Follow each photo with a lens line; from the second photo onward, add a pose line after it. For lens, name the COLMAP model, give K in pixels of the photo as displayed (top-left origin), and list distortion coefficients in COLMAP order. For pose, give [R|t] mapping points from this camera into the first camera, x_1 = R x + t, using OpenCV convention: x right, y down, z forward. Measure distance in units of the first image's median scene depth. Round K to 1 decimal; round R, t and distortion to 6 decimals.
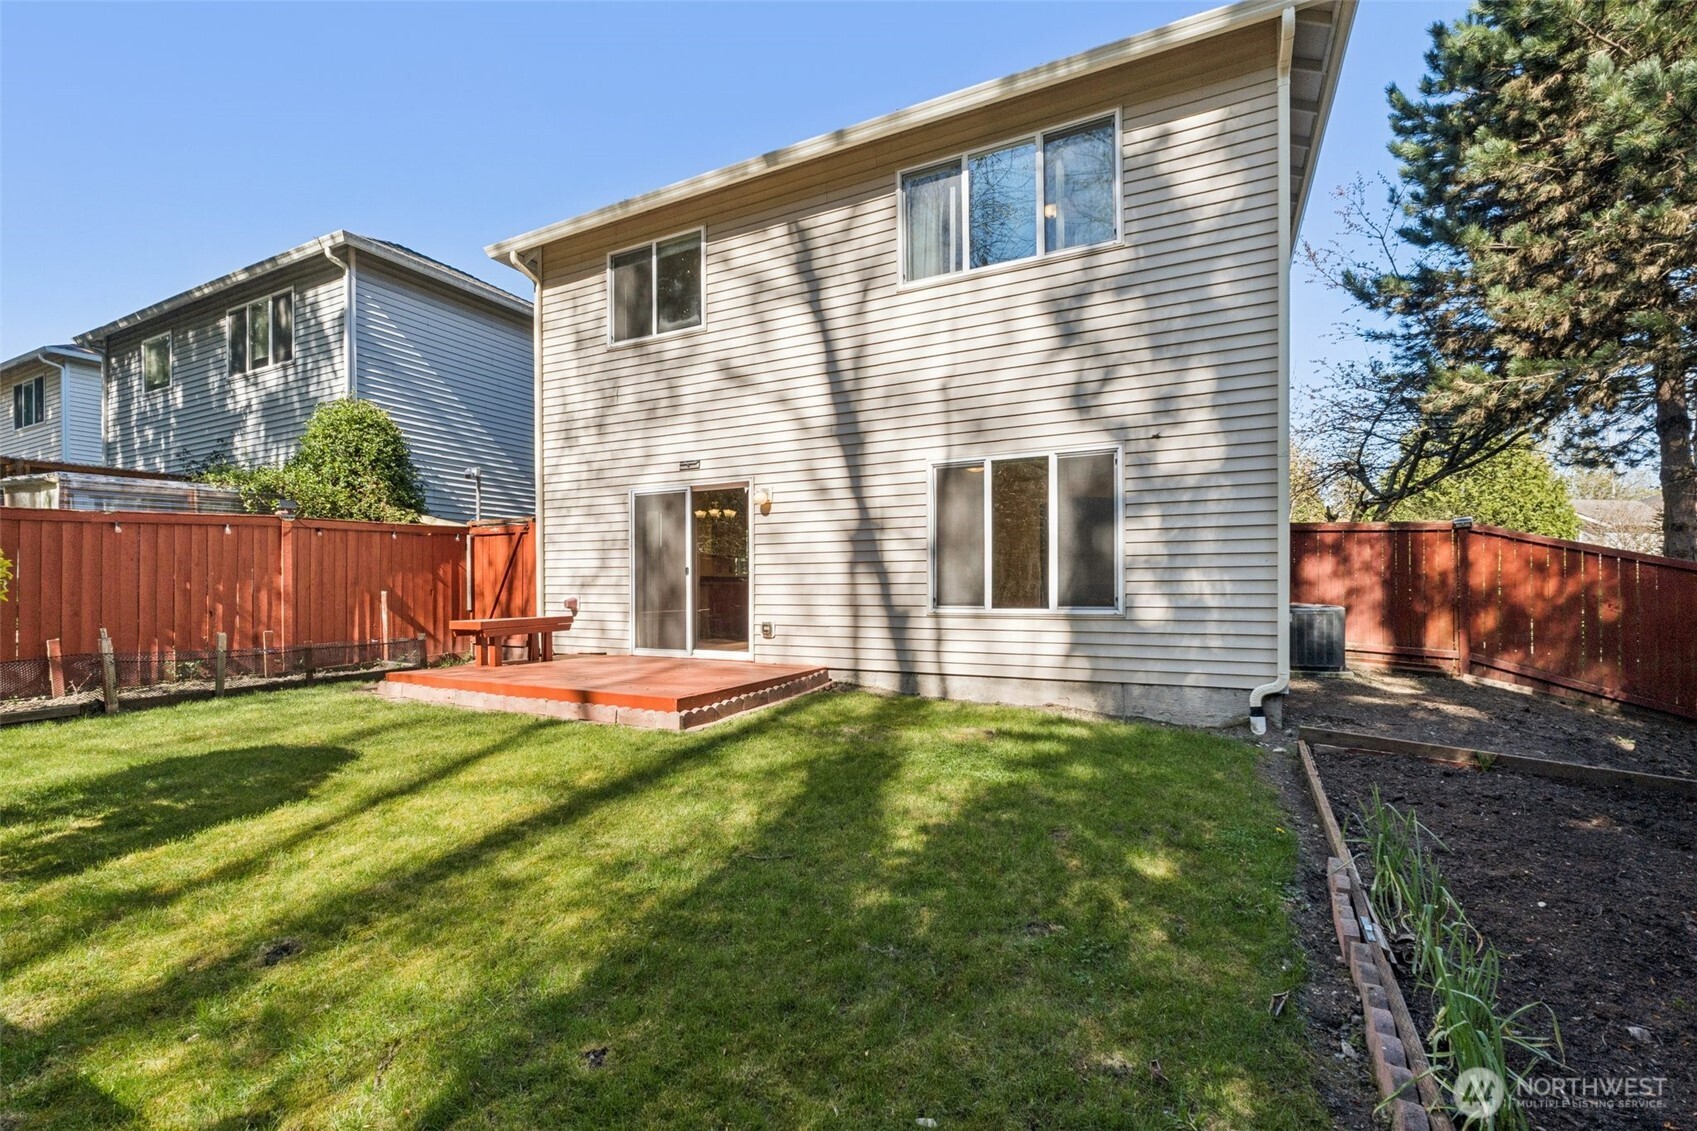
lens RADIAL K [[724.1, 0, 855.5], [0, 724.1, 562.6], [0, 0, 1]] dist [0.000768, -0.000073]
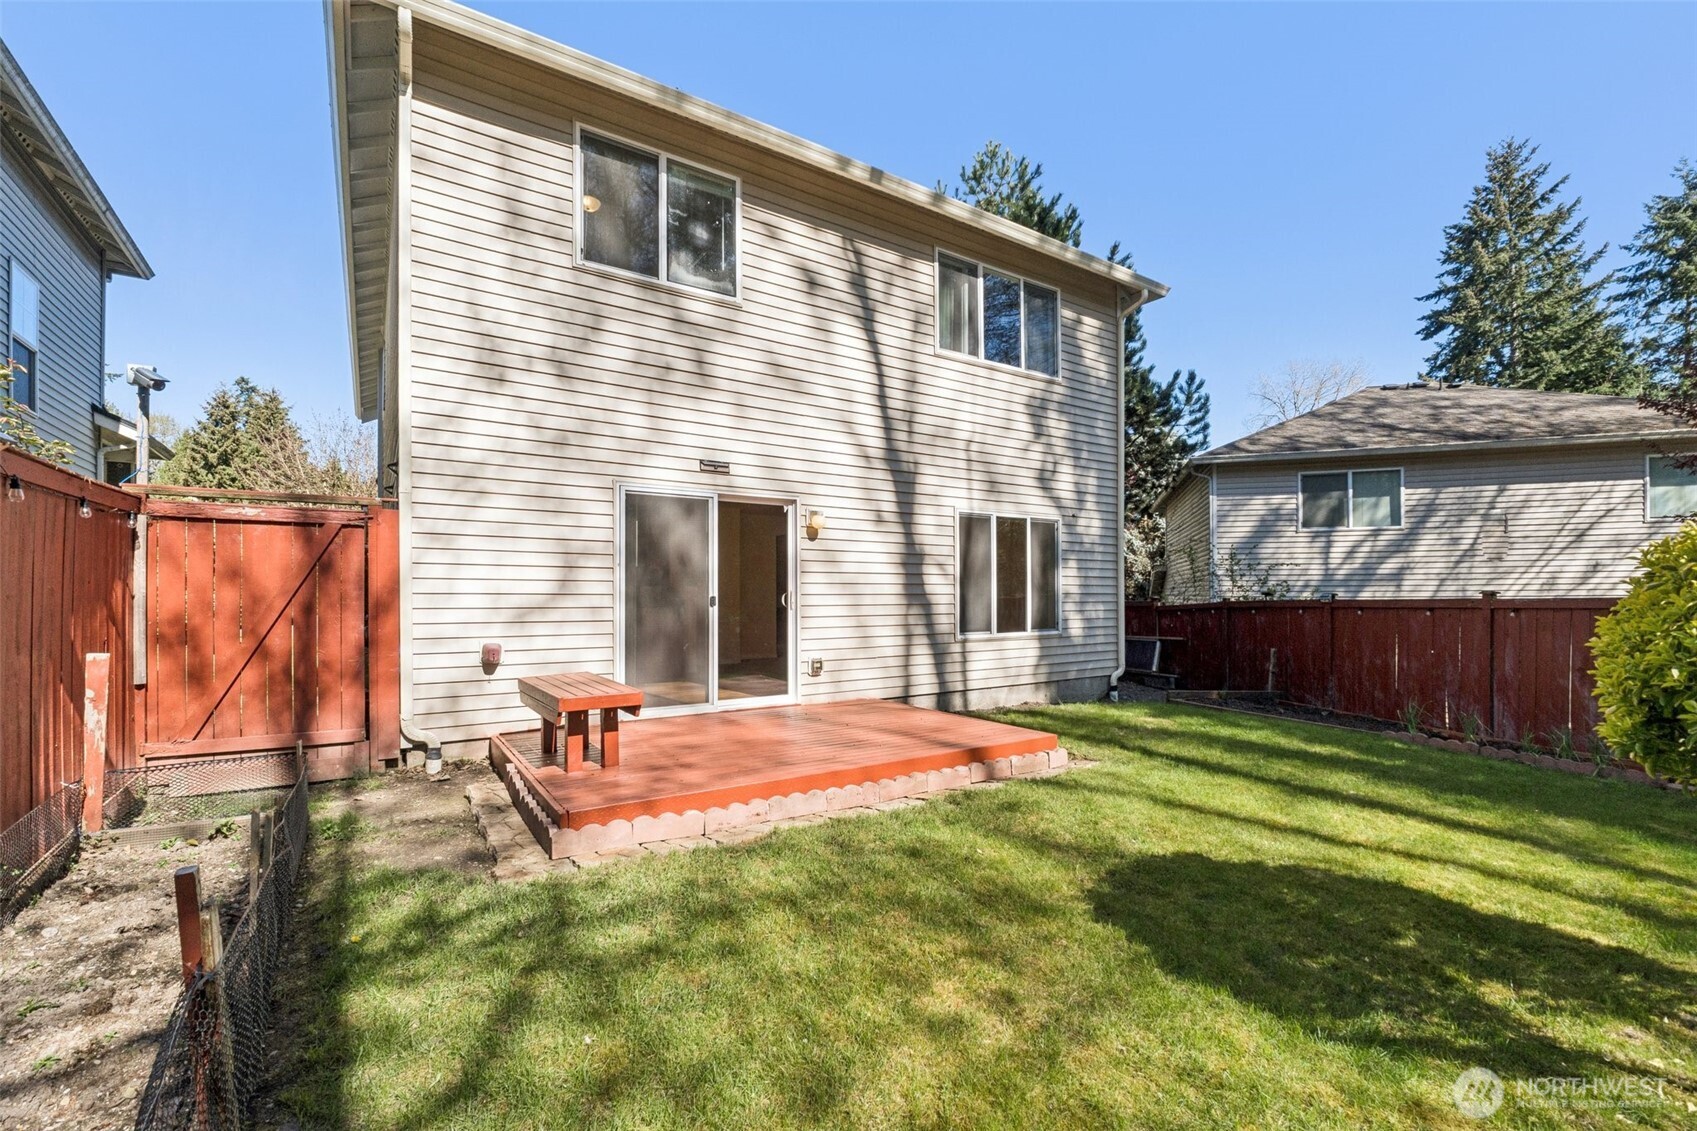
lens RADIAL K [[724.1, 0, 855.5], [0, 724.1, 562.6], [0, 0, 1]] dist [0.000768, -0.000073]
pose [[0.493533, 0.041854, 0.868720, -0.943224], [-0.031952, 0.999040, -0.029980, -0.012514], [-0.869140, -0.012961, 0.494396, 0.537811]]
